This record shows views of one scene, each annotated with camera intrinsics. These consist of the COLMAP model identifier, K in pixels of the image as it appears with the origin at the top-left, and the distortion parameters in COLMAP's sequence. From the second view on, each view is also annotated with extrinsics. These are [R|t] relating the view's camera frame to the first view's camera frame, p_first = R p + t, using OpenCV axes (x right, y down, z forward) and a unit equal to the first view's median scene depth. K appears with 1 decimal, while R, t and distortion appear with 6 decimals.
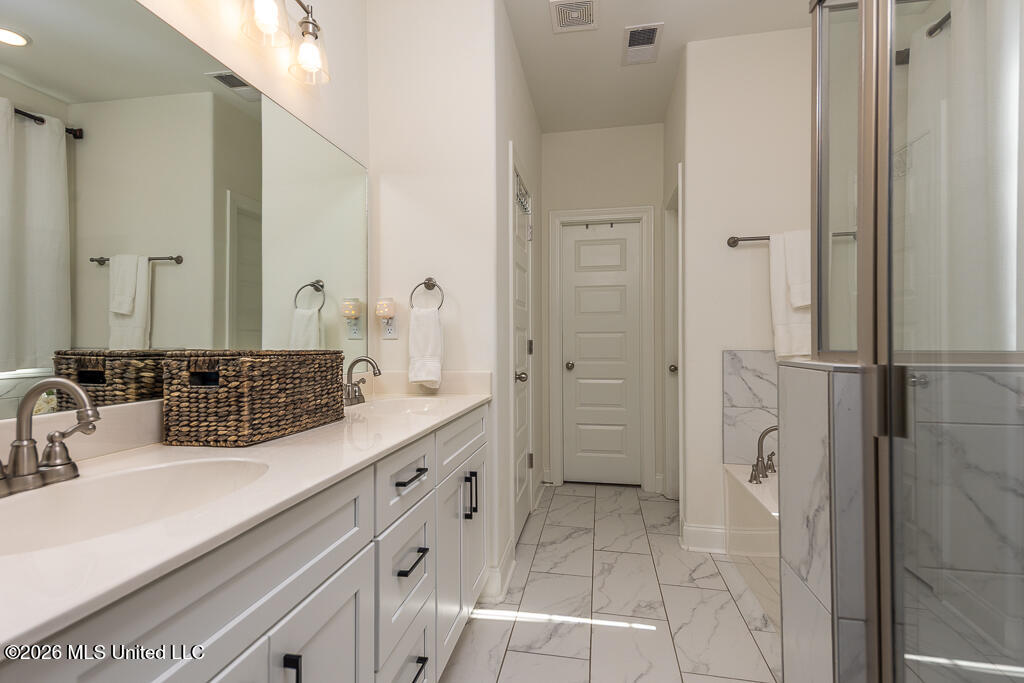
lens RADIAL K [[499.3, 0, 512.0], [0, 499.3, 341.5], [0, 0, 1]] dist [0.002798, 0.000431]
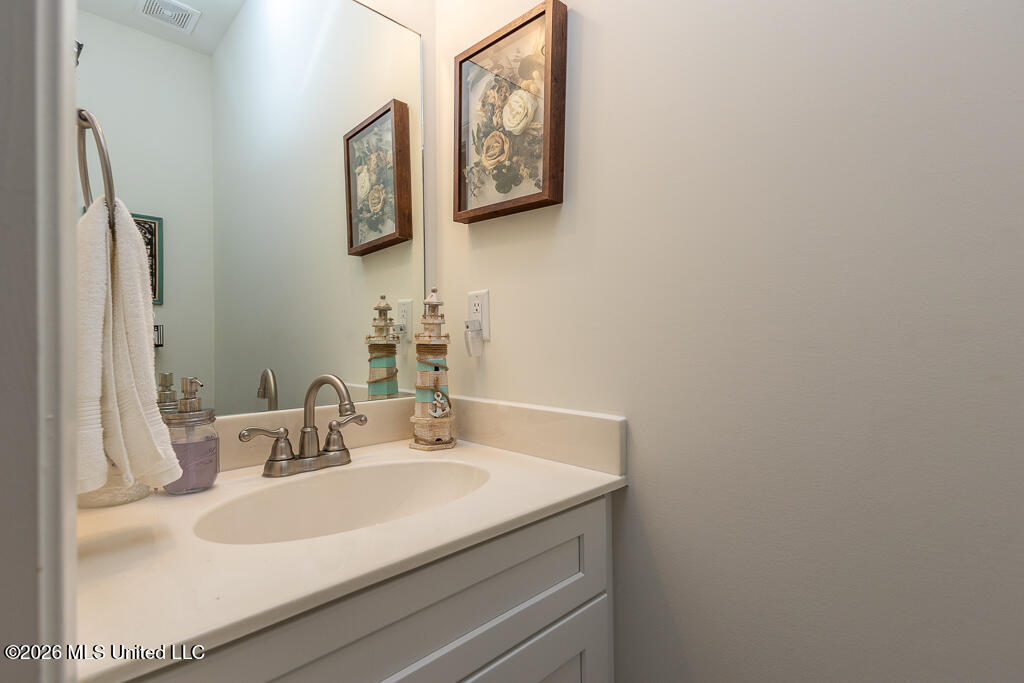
lens RADIAL K [[499.3, 0, 512.0], [0, 499.3, 341.5], [0, 0, 1]] dist [0.002798, 0.000431]
pose [[0.819174, 0.000326, -0.573545, 0.067268], [0.004846, 0.999960, 0.007490, -0.006430], [0.573525, -0.008915, 0.819140, 0.323914]]
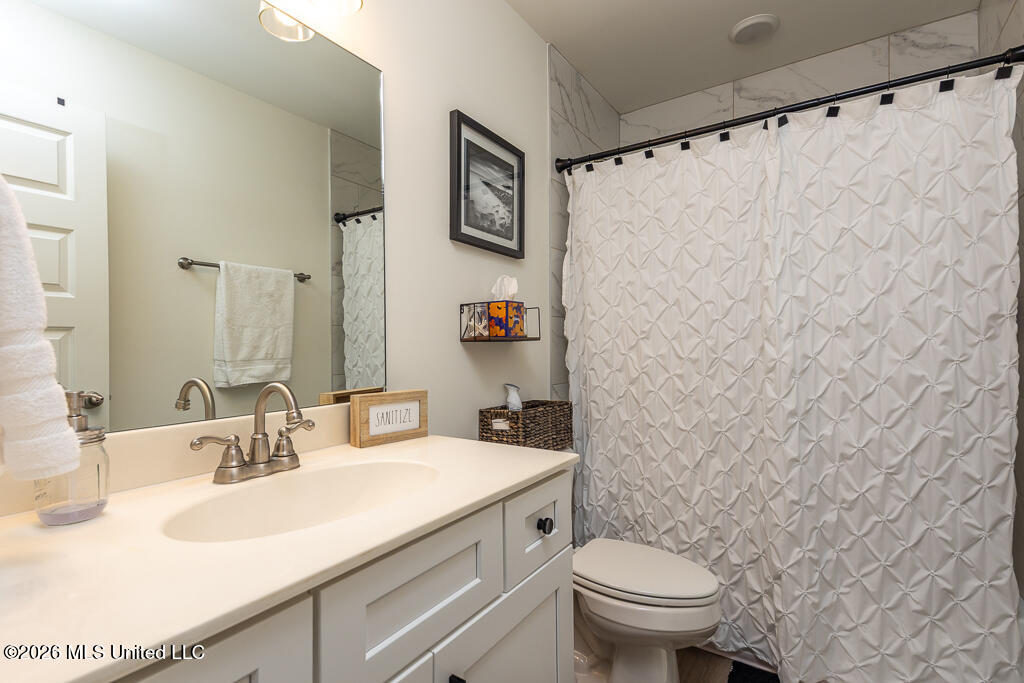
lens RADIAL K [[477.5, 0, 512.0], [0, 477.5, 341.5], [0, 0, 1]] dist [0.001946, 0.000016]
pose [[0.913351, -0.016902, -0.406822, 0.036116], [0.013738, 0.999848, -0.010698, -0.001089], [0.406941, 0.004182, 0.913445, 0.206226]]
